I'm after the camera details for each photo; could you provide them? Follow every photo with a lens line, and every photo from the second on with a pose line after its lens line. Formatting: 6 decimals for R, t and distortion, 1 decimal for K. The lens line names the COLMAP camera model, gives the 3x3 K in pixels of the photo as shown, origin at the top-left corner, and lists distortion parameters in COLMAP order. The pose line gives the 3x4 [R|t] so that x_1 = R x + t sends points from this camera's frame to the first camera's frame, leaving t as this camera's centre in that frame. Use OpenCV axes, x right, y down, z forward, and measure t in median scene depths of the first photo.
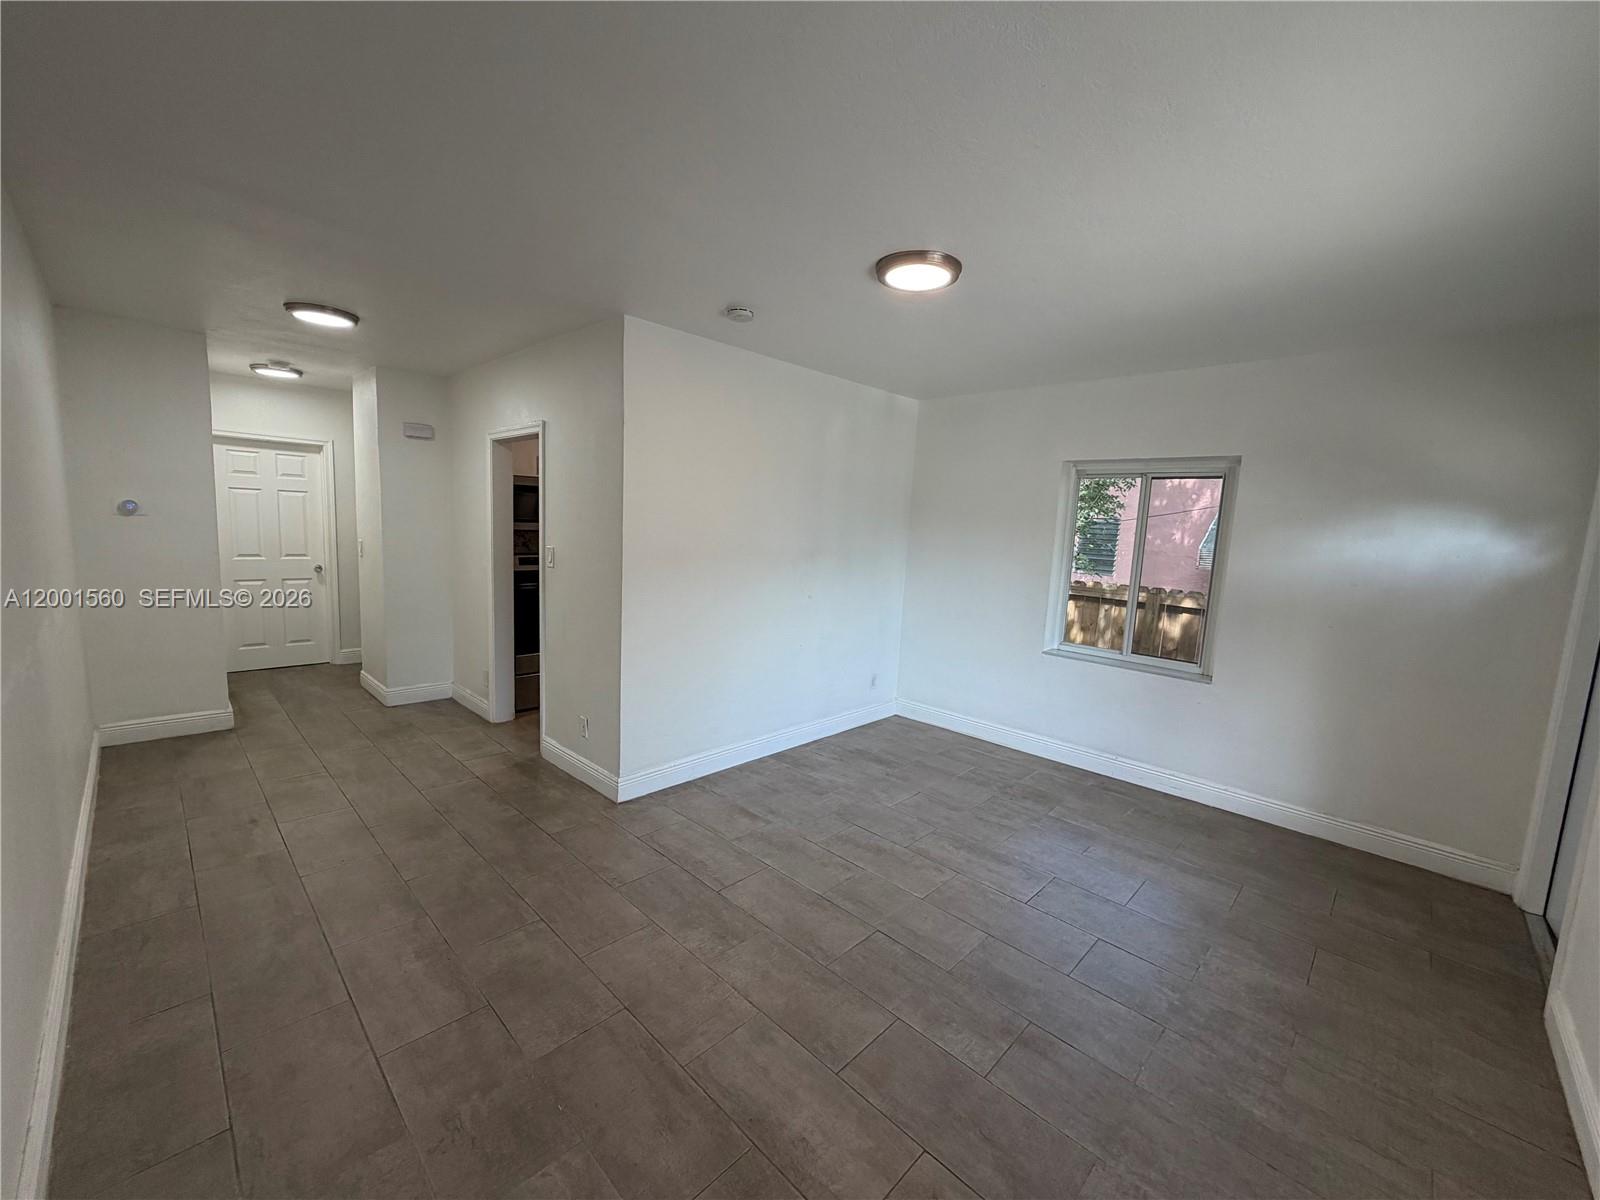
lens RADIAL K [[638.5, 0, 804.2], [0, 638.5, 594.9], [0, 0, 1]] dist [0.002893, -0.000243]
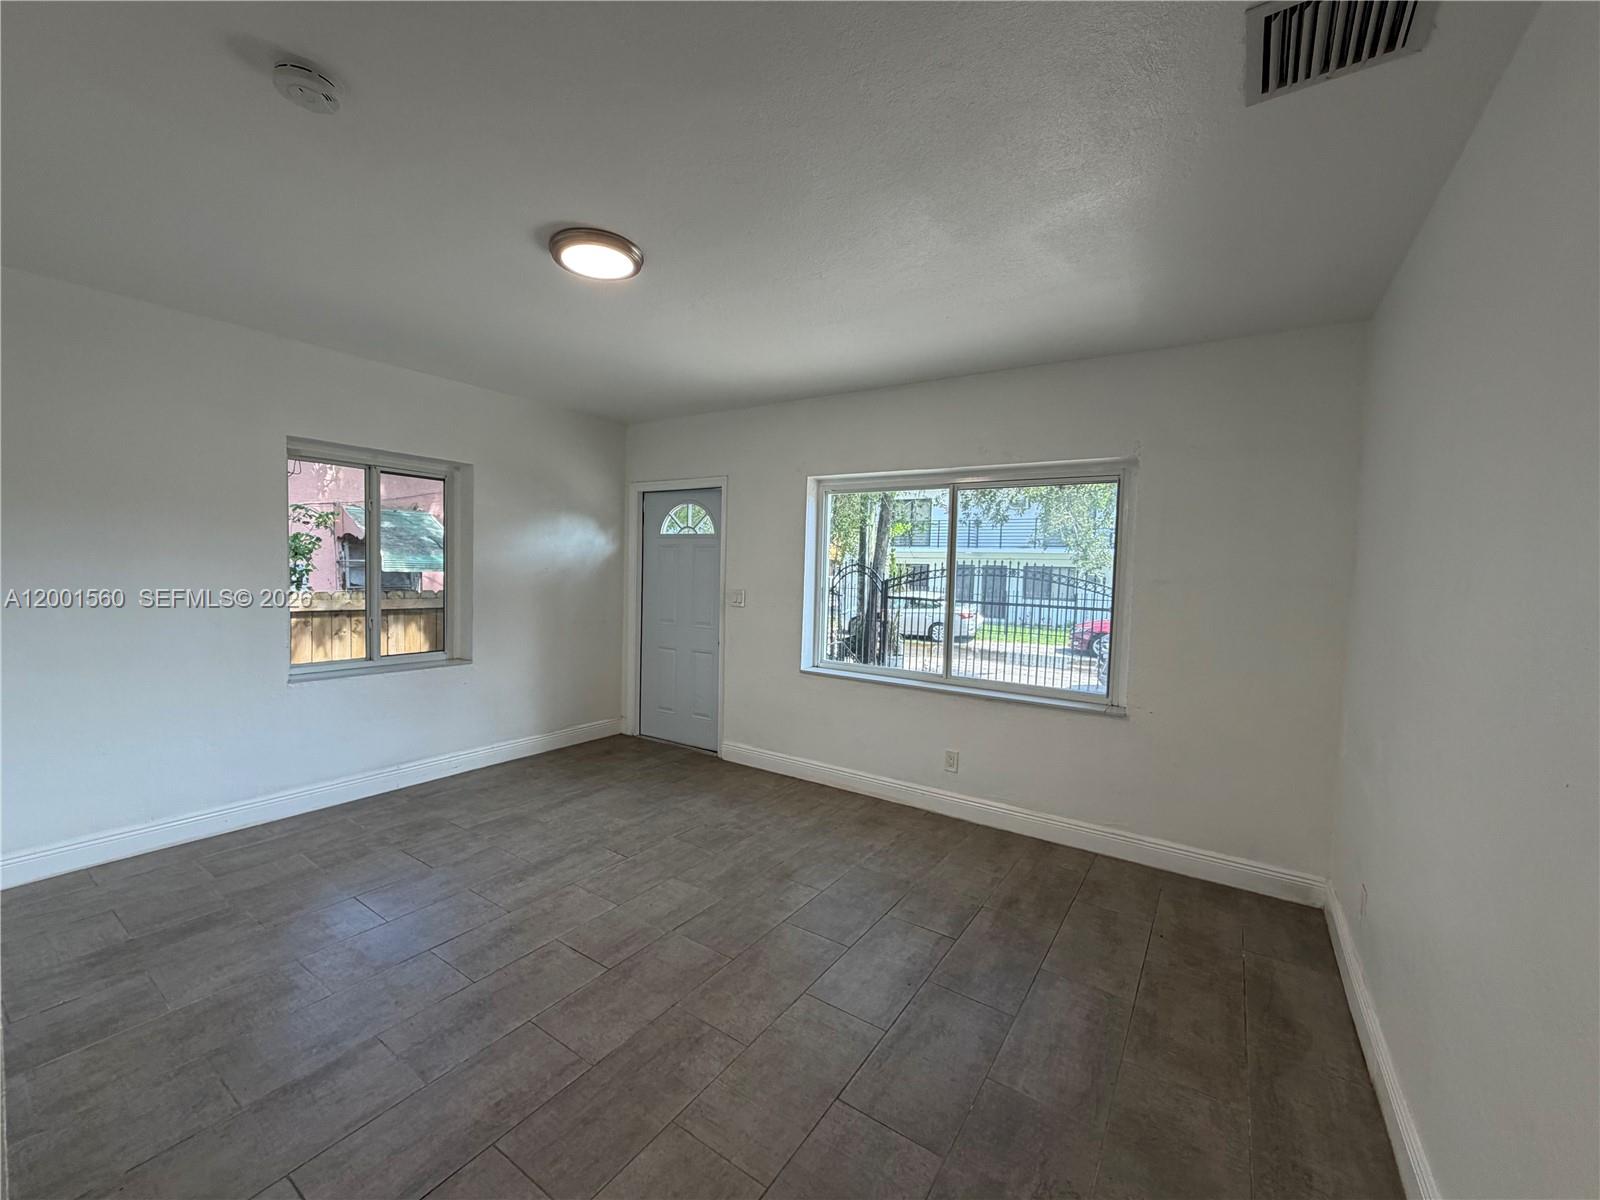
lens RADIAL K [[638.5, 0, 794.1], [0, 638.5, 586.7], [0, 0, 1]] dist [0.002893, -0.000243]
pose [[-0.168129, -0.079967, 0.982516, -0.627083], [0.075153, 0.992764, 0.093661, -0.064971], [-0.982896, 0.089587, -0.160903, 0.679000]]
